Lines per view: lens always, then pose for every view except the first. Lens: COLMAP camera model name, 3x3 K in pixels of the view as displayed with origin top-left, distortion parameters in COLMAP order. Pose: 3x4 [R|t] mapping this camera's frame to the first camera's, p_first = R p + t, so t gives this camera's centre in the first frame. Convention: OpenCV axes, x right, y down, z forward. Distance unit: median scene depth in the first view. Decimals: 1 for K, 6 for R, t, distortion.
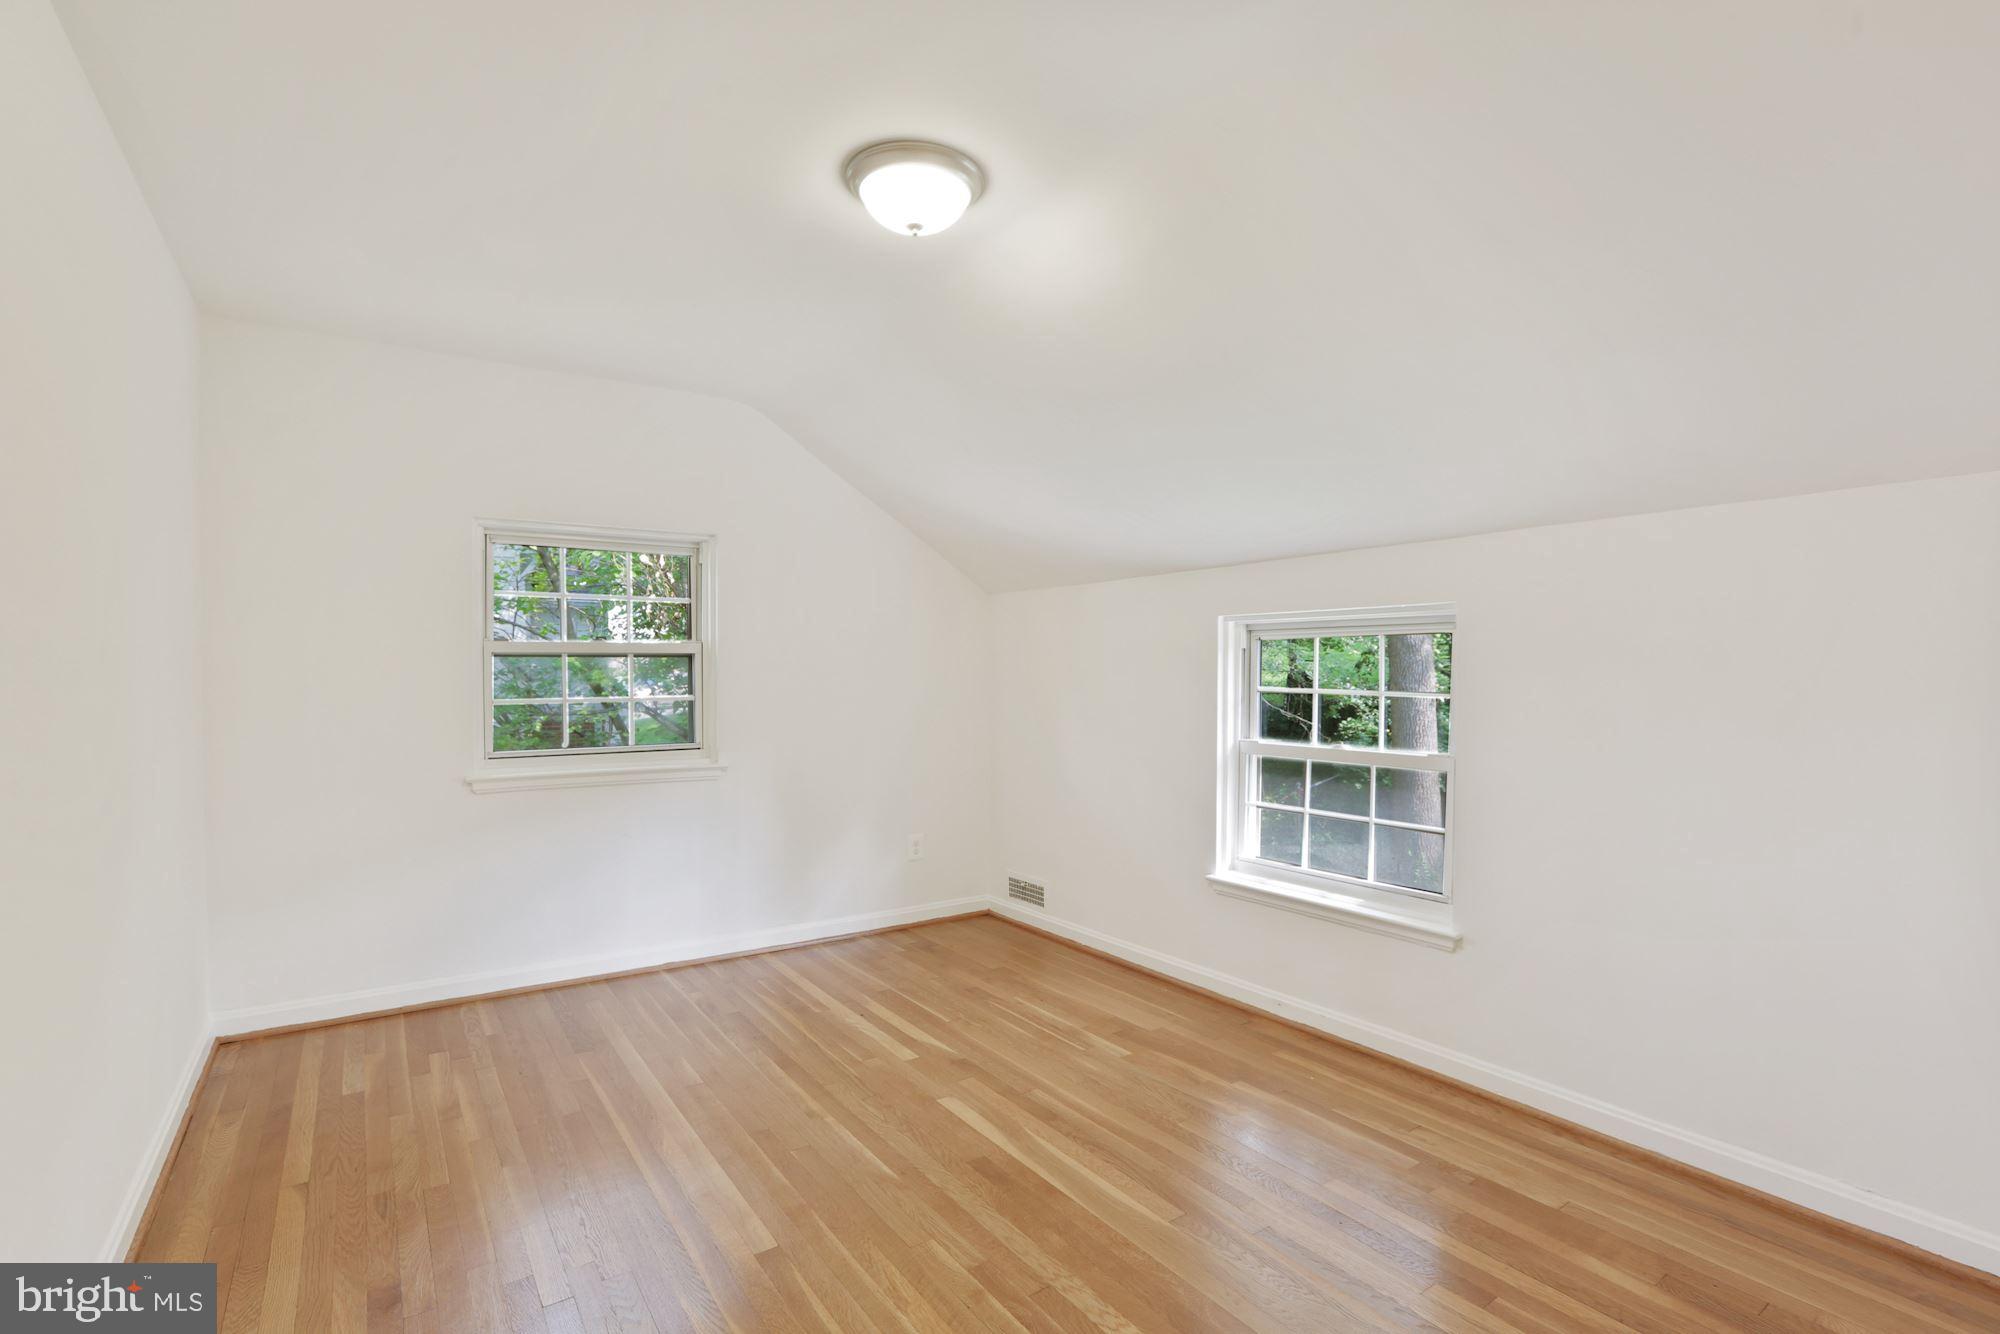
lens RADIAL K [[934.4, 0, 991.0], [0, 934.4, 672.4], [0, 0, 1]] dist [-0.054902, 0.023817]
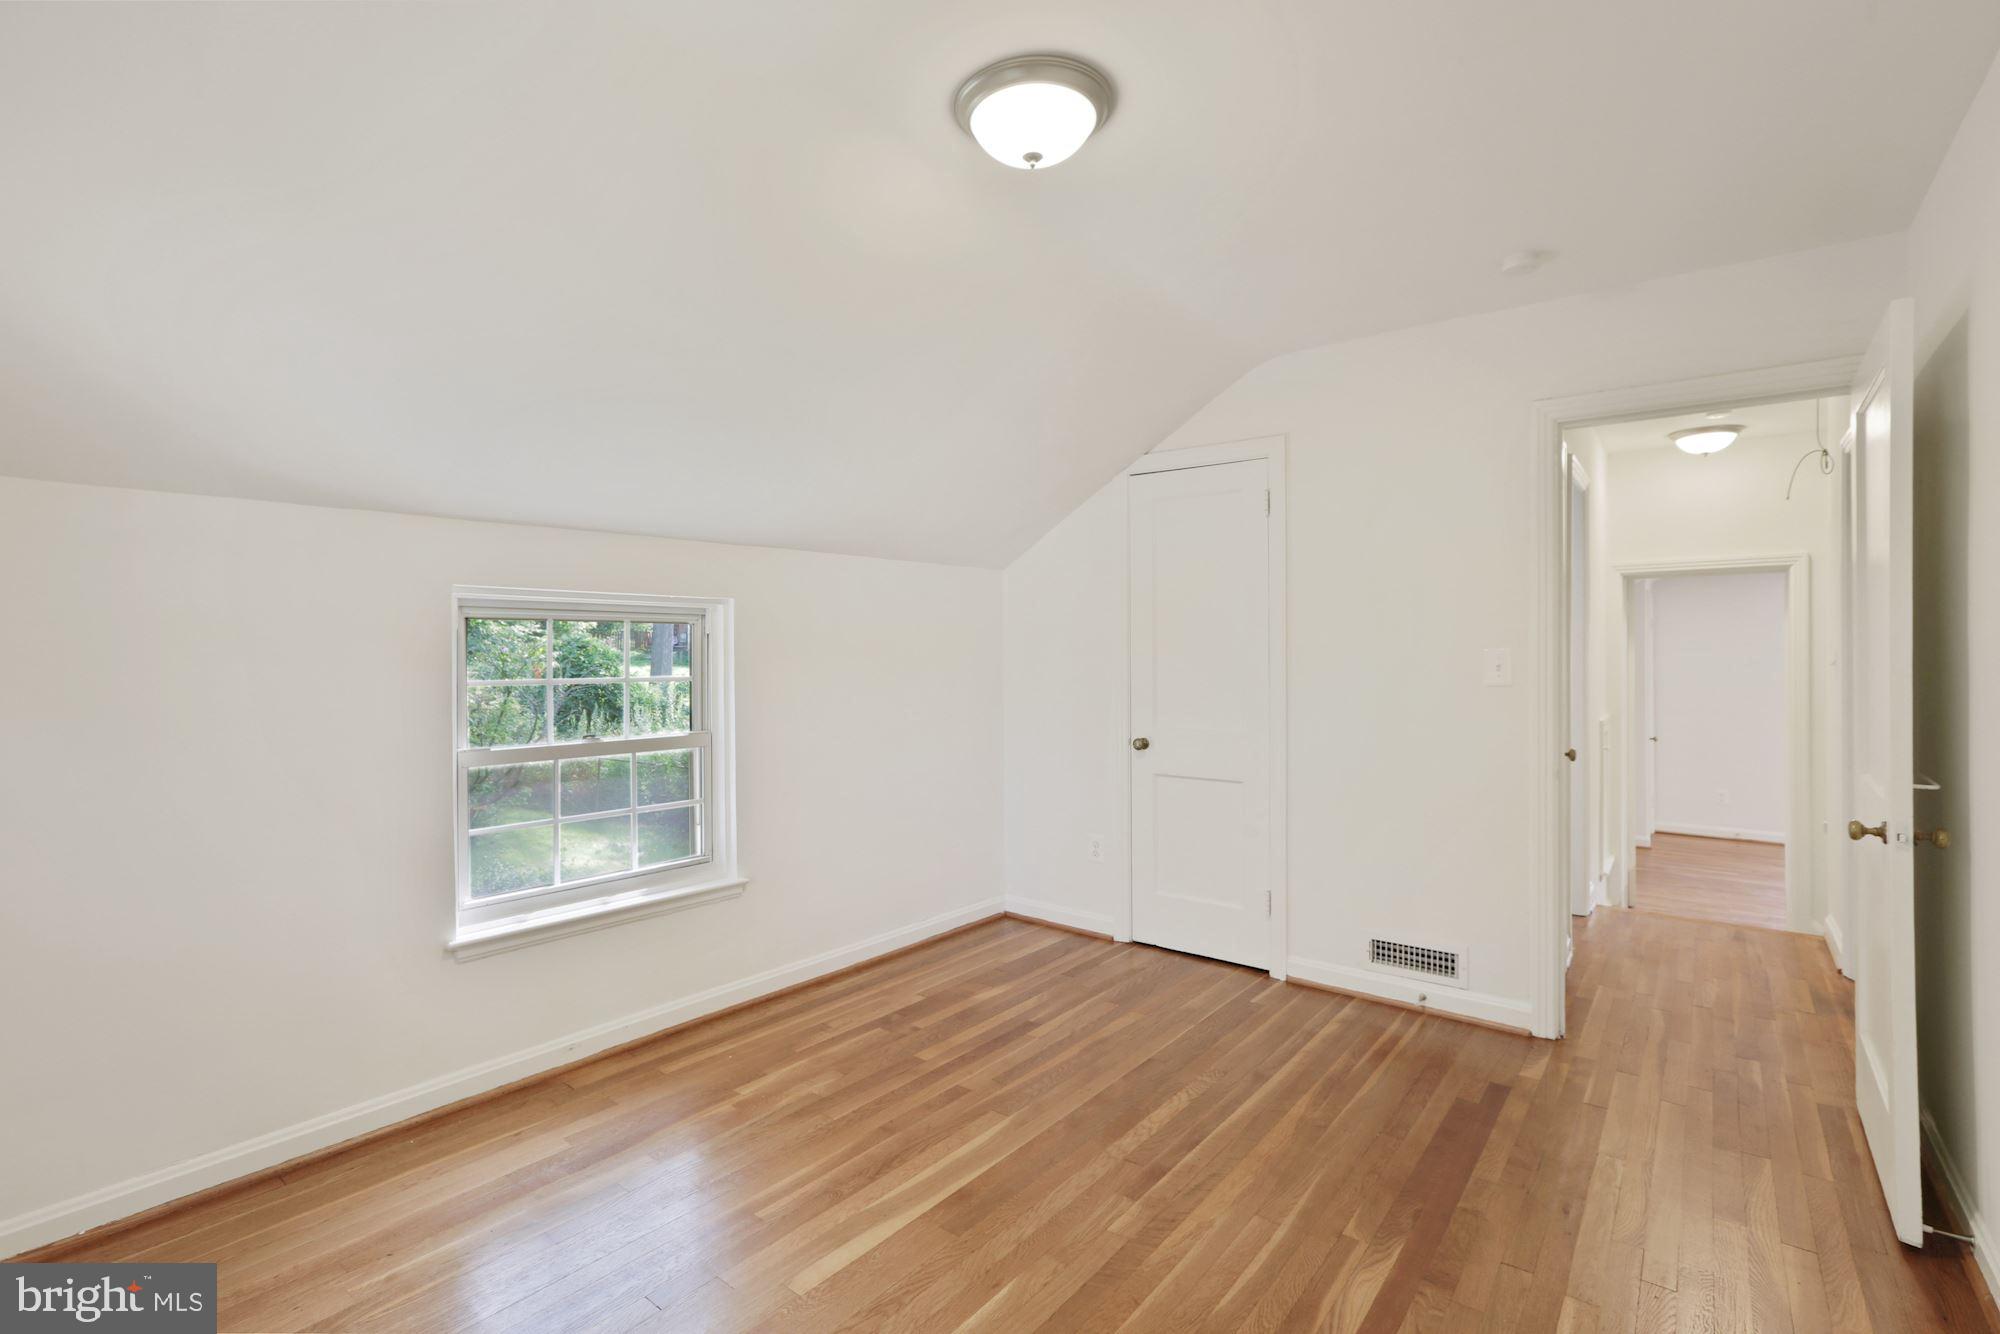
lens RADIAL K [[934.4, 0, 991.0], [0, 934.4, 672.4], [0, 0, 1]] dist [-0.054902, 0.023817]
pose [[-0.292957, -0.016528, 0.955983, -0.803177], [0.005344, 0.999807, 0.018923, 0.002153], [-0.956111, 0.010652, -0.292812, 1.177088]]
